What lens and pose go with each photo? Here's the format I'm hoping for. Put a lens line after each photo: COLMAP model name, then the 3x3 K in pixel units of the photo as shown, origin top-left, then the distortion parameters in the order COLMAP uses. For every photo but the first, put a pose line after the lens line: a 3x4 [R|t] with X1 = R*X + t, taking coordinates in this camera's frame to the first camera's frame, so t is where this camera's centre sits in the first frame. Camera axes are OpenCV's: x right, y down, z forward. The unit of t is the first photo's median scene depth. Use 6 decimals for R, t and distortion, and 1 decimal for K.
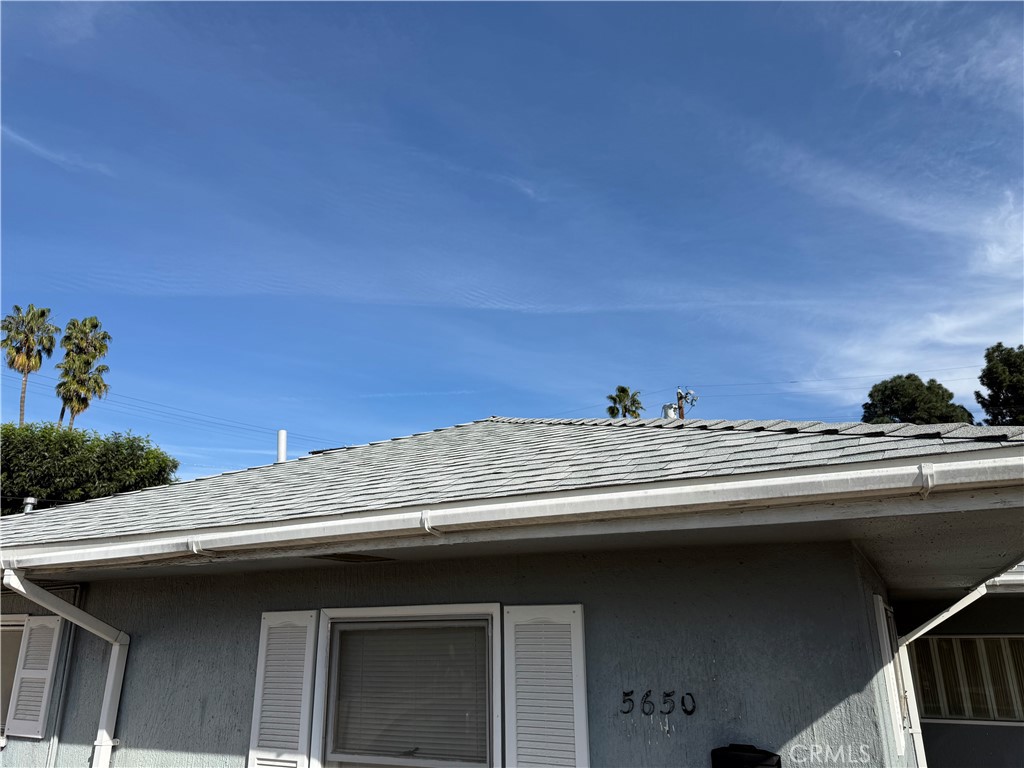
lens RADIAL K [[730.4, 0, 511.5], [0, 730.4, 377.6], [0, 0, 1]] dist [0.059606, -0.066664]
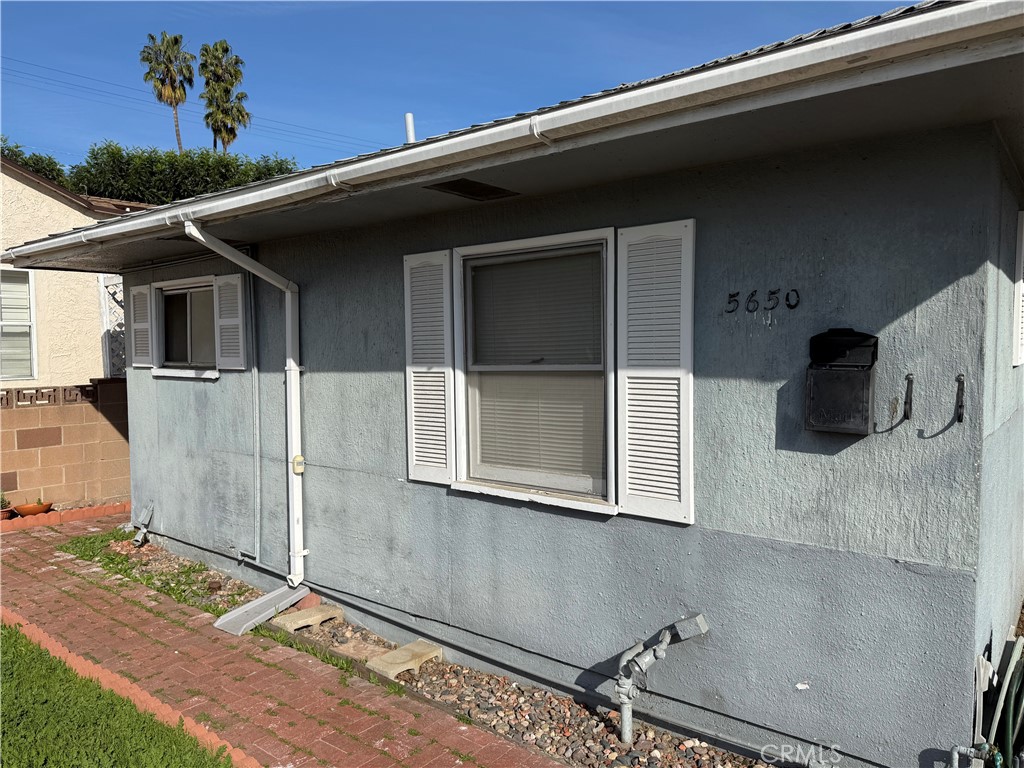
lens RADIAL K [[730.4, 0, 512.3], [0, 730.4, 389.9], [0, 0, 1]] dist [0.059606, -0.066664]
pose [[0.982377, 0.009658, -0.186660, 0.030205], [0.061527, 0.926296, 0.371739, 0.099119], [0.176493, -0.376672, 0.909378, -0.048462]]
